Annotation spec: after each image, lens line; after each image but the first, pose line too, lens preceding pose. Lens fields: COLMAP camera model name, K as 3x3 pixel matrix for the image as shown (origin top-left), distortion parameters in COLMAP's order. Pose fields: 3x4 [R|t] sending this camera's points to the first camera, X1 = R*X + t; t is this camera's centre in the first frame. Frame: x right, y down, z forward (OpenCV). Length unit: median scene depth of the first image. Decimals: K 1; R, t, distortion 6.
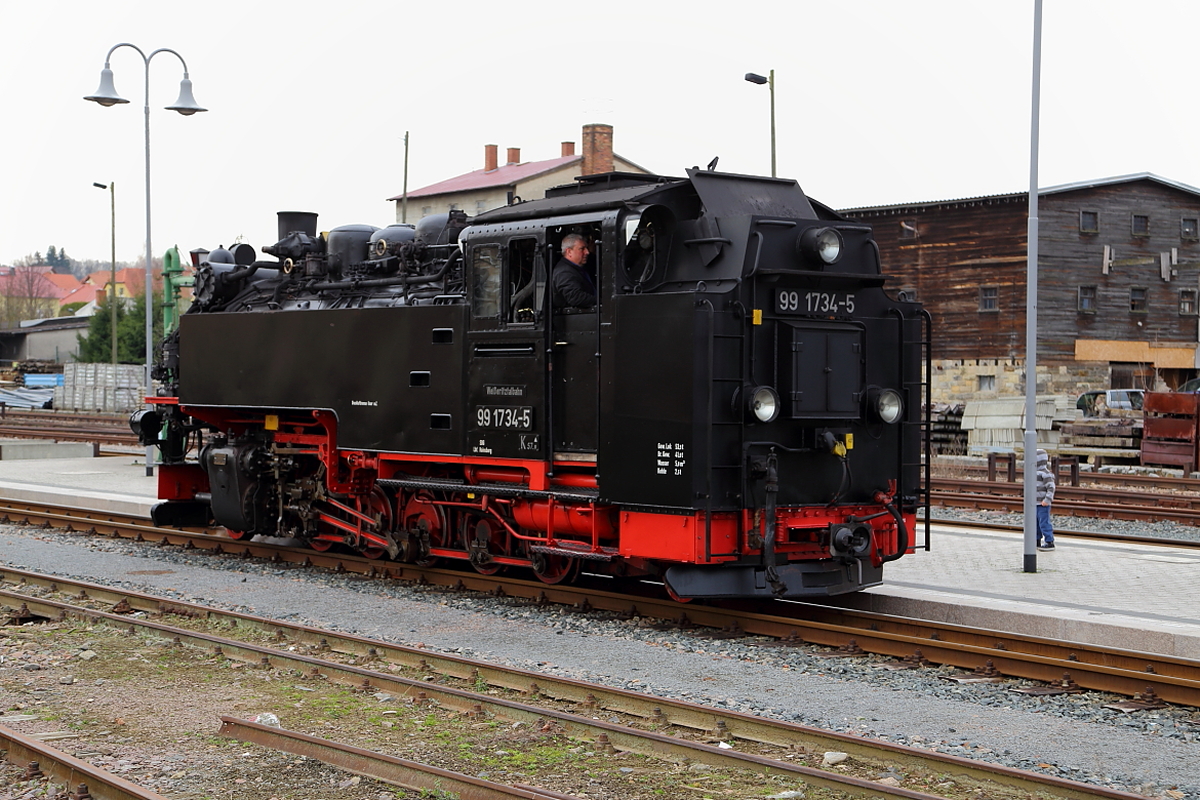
lens RADIAL K [[2121.6, 0, 600.2], [0, 2121.6, 401.6], [0, 0, 1]] dist [0.066130, 0.000000]
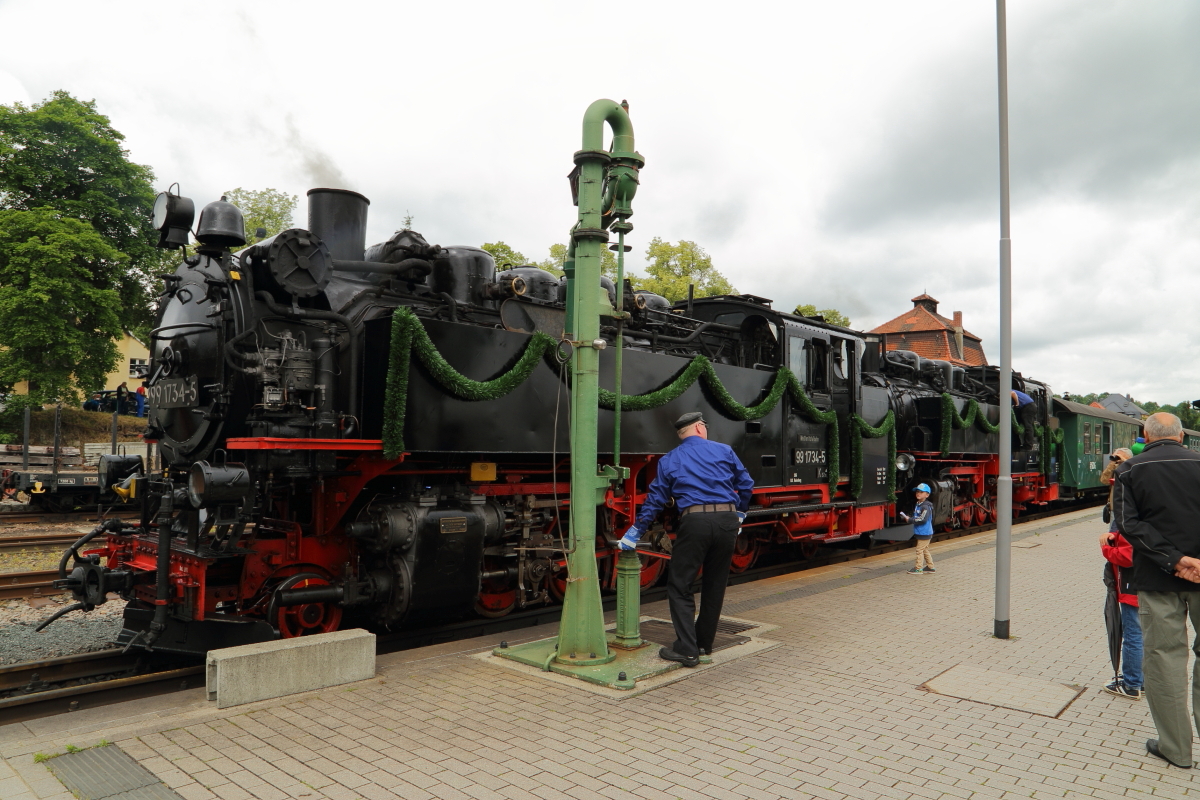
lens RADIAL K [[836.9, 0, 615.4], [0, 836.9, 406.3], [0, 0, 1]] dist [-0.104385, 0.060379]
pose [[-0.192747, 0.036914, 0.980554, -0.584359], [-0.009019, 0.999183, -0.039388, -0.003544], [-0.981207, -0.016436, -0.192257, 1.244834]]
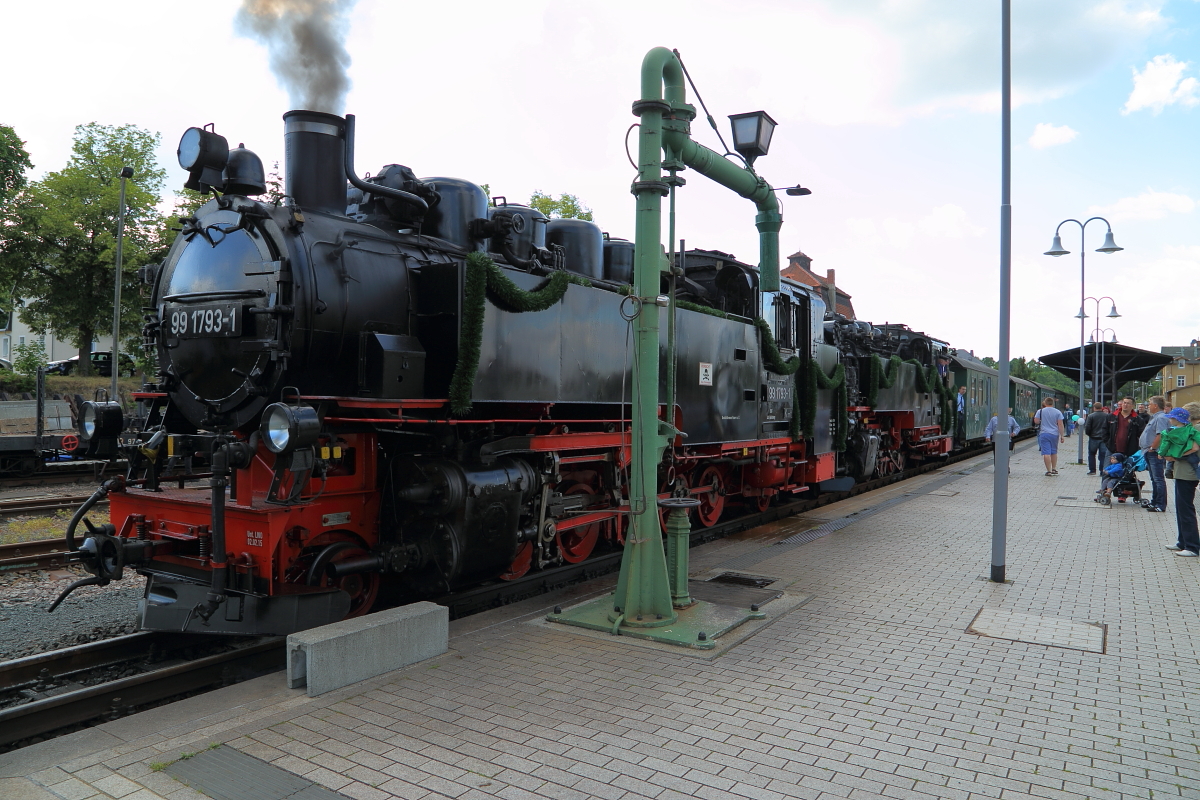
lens RADIAL K [[836.9, 0, 604.5], [0, 836.9, 402.6], [0, 0, 1]] dist [-0.104385, 0.060379]
pose [[-0.343636, -0.011627, 0.939031, -0.556137], [-0.004393, 0.999932, 0.010774, -0.004804], [-0.939093, -0.000422, -0.343664, 1.315536]]
